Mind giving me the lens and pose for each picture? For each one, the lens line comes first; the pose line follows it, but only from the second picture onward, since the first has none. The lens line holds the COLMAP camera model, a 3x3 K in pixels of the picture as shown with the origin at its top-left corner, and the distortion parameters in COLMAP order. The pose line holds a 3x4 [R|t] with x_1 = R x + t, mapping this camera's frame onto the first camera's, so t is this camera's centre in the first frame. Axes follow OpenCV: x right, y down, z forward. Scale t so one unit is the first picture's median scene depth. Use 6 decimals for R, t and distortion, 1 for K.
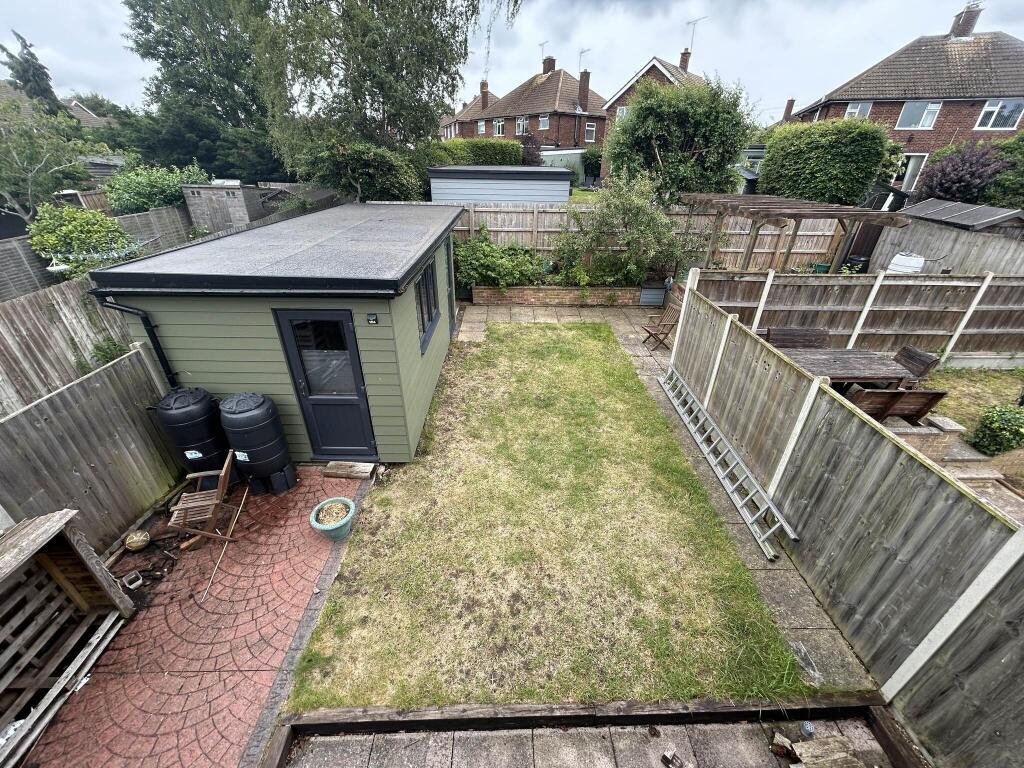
lens RADIAL K [[409.0, 0, 511.5], [0, 409.0, 387.0], [0, 0, 1]] dist [-0.004230, 0.001692]
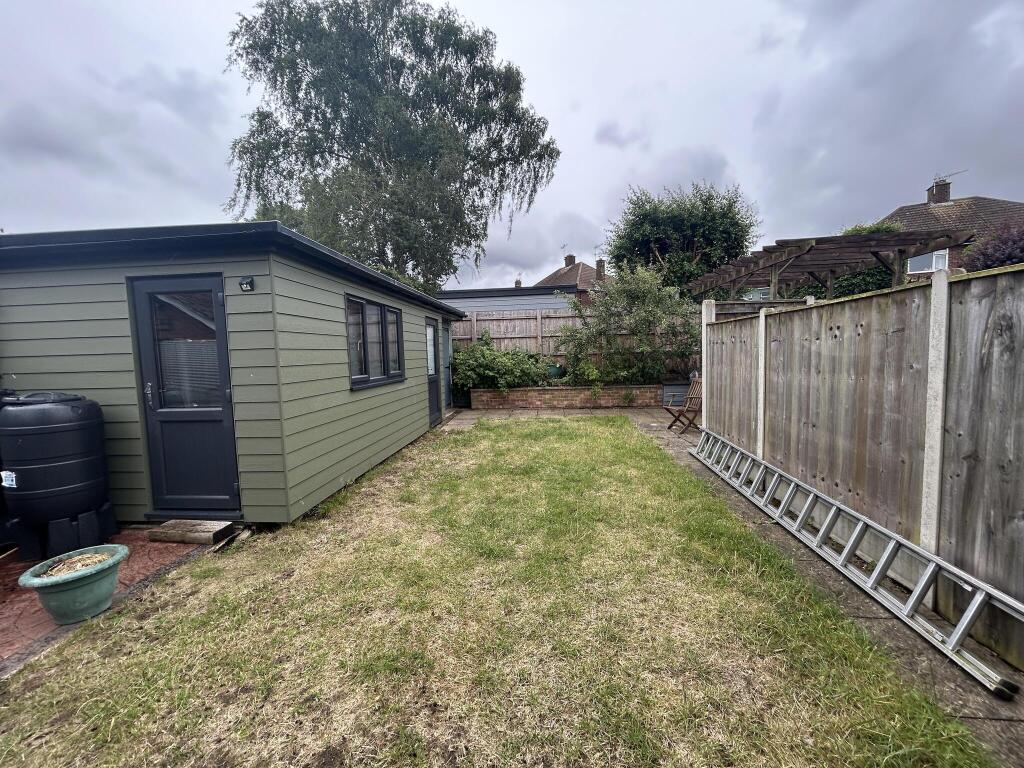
lens RADIAL K [[409.0, 0, 513.2], [0, 409.0, 389.8], [0, 0, 1]] dist [-0.004230, 0.001692]
pose [[0.995007, -0.031798, -0.094604, 0.160034], [-0.010094, 0.910966, -0.412357, 0.241746], [0.099293, 0.411253, 0.906097, 0.355116]]
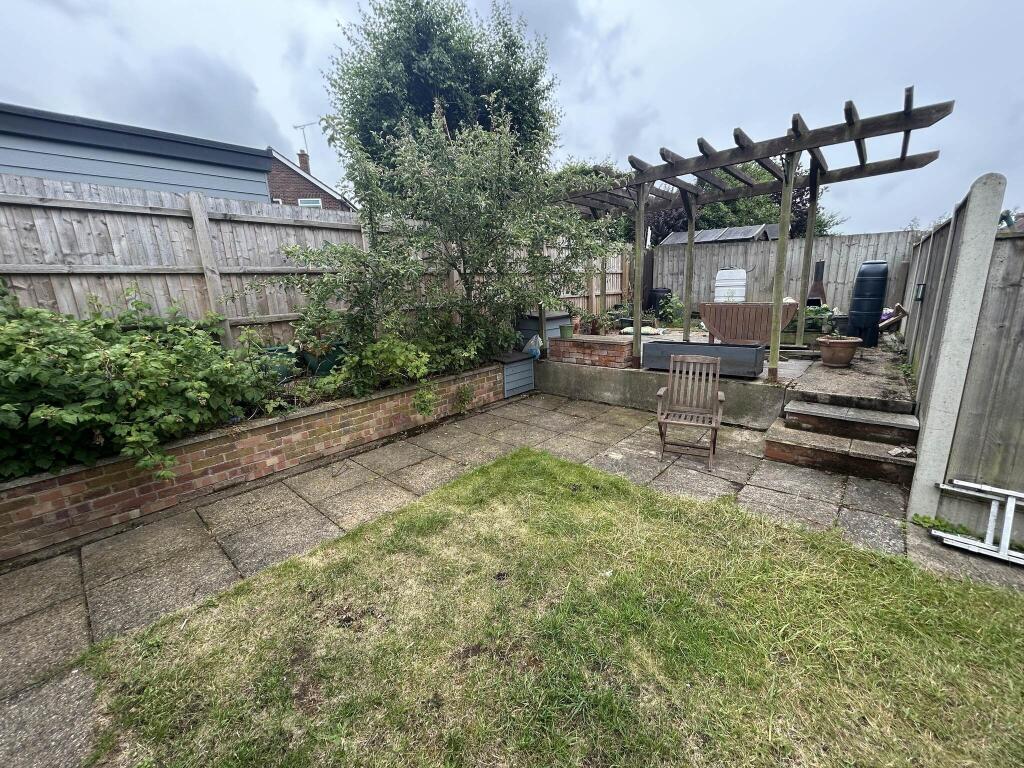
lens RADIAL K [[409.0, 0, 512.4], [0, 409.0, 383.0], [0, 0, 1]] dist [-0.004230, 0.001692]
pose [[0.666416, -0.206140, 0.716517, -0.073341], [0.405197, 0.906845, -0.115968, -0.299127], [-0.625864, 0.367613, 0.687863, 1.240786]]
